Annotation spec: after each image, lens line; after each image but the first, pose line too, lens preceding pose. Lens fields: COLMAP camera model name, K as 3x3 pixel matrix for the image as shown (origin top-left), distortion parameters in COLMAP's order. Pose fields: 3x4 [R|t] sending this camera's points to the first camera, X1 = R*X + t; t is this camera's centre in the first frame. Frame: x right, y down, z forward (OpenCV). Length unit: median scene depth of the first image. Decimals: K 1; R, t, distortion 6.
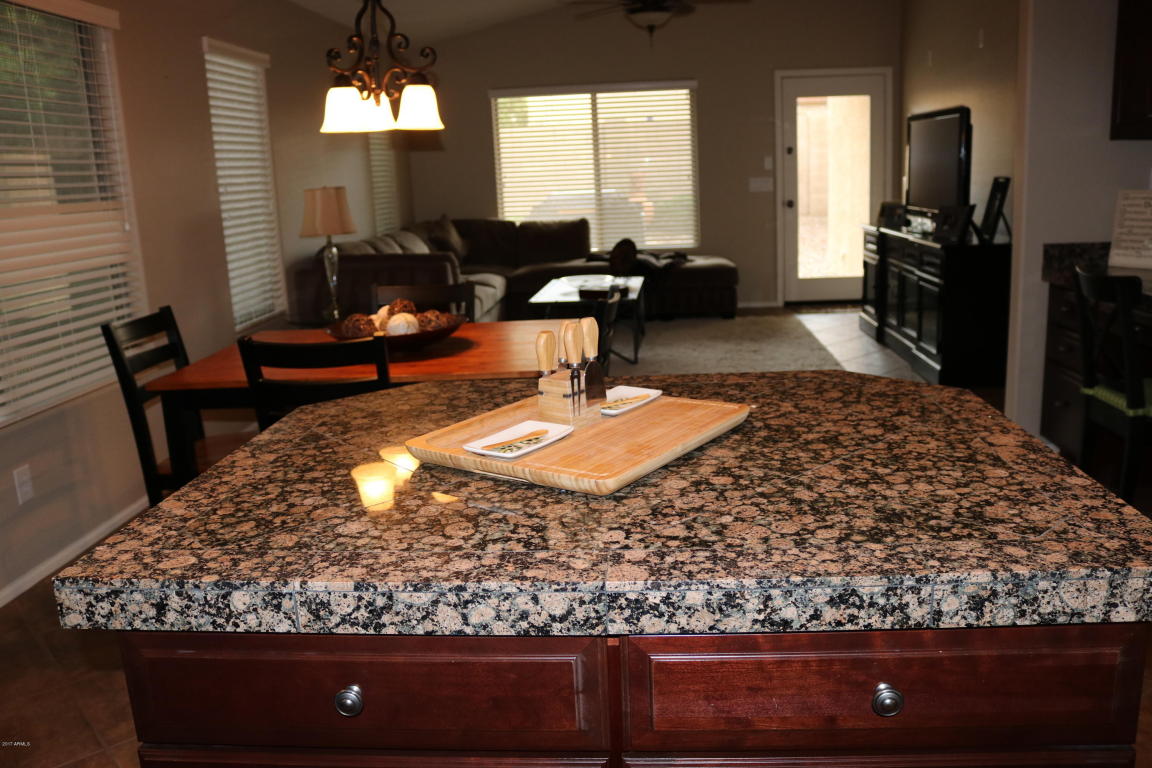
lens RADIAL K [[952.8, 0, 576.0], [0, 952.8, 384.0], [0, 0, 1]] dist [-0.148077, 0.108305]
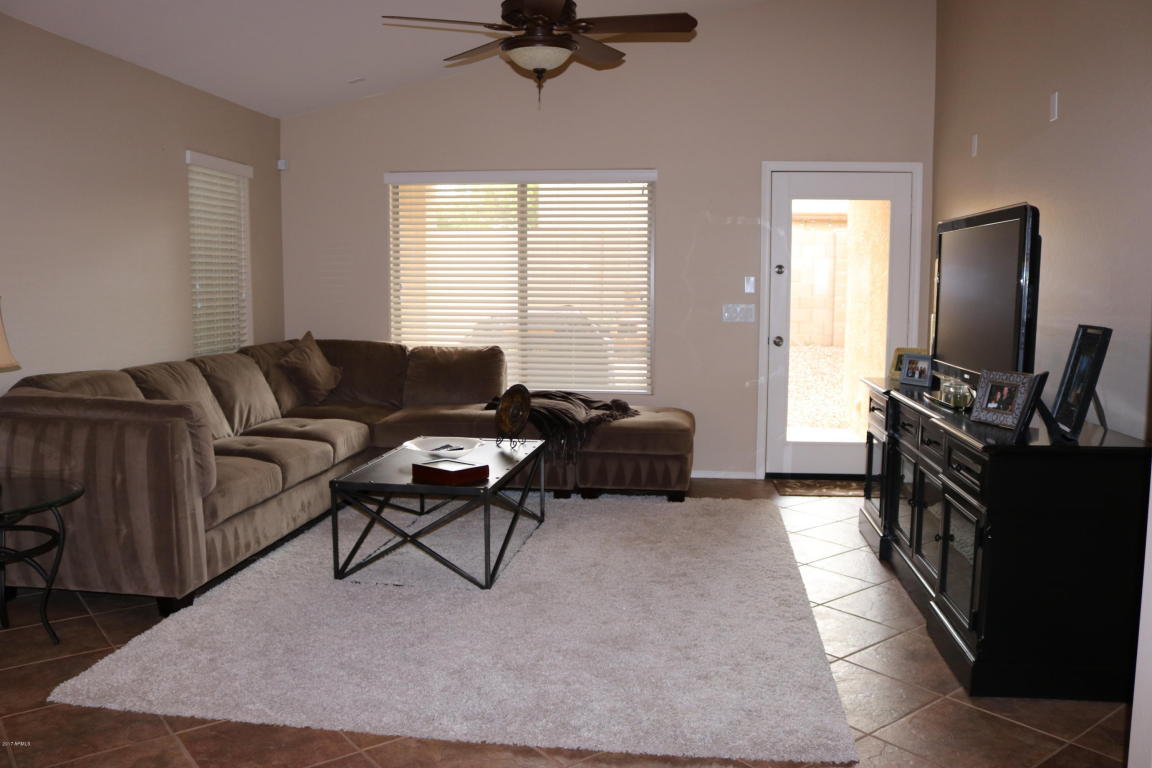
lens RADIAL K [[952.8, 0, 576.0], [0, 952.8, 384.0], [0, 0, 1]] dist [-0.148077, 0.108305]
pose [[0.997648, 0.054894, -0.041041, 0.105786], [-0.059195, 0.991917, -0.112231, -0.067871], [0.034549, 0.114396, 0.992834, 0.273078]]
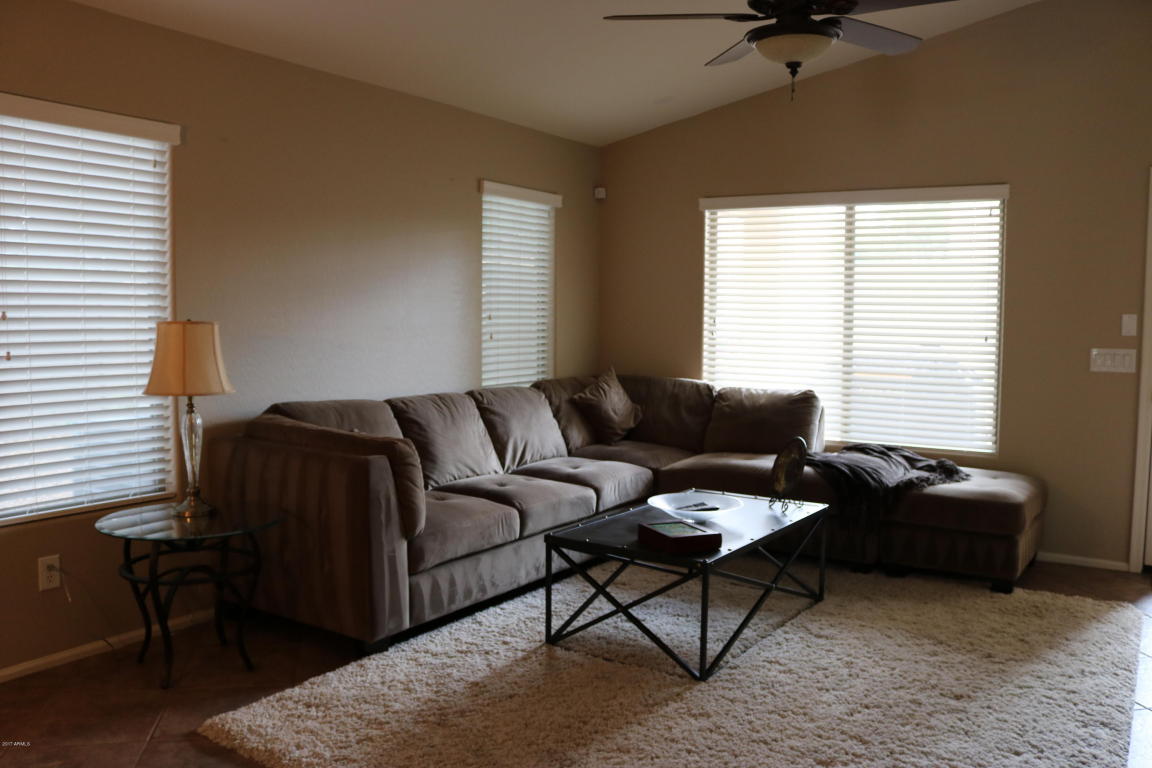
lens RADIAL K [[952.8, 0, 576.0], [0, 952.8, 384.0], [0, 0, 1]] dist [-0.148077, 0.108305]
pose [[0.879051, 0.089167, -0.468315, 0.175646], [-0.152519, 0.983324, -0.099060, -0.092393], [0.451673, 0.158506, 0.877991, 0.362004]]
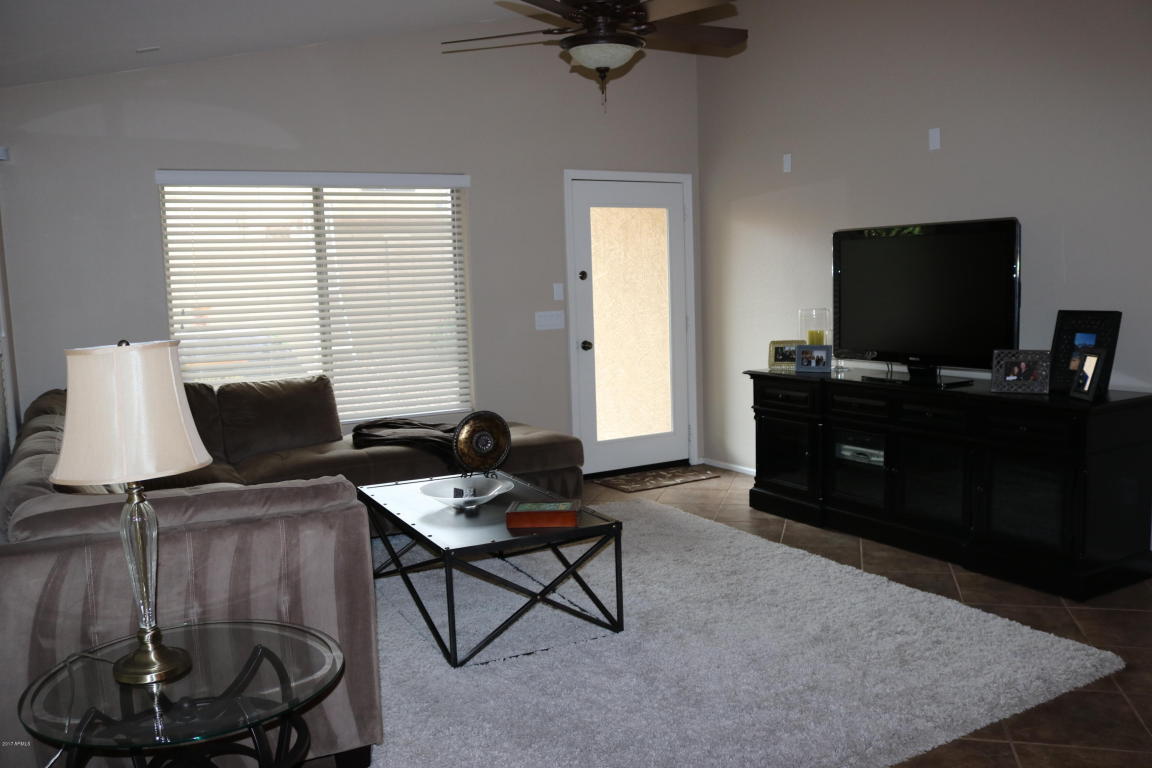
lens RADIAL K [[952.8, 0, 576.0], [0, 952.8, 384.0], [0, 0, 1]] dist [-0.148077, 0.108305]
pose [[0.832639, -0.041967, 0.552223, -0.205641], [0.115223, 0.988433, -0.098614, -0.088524], [-0.541697, 0.145739, 0.827843, 0.387957]]
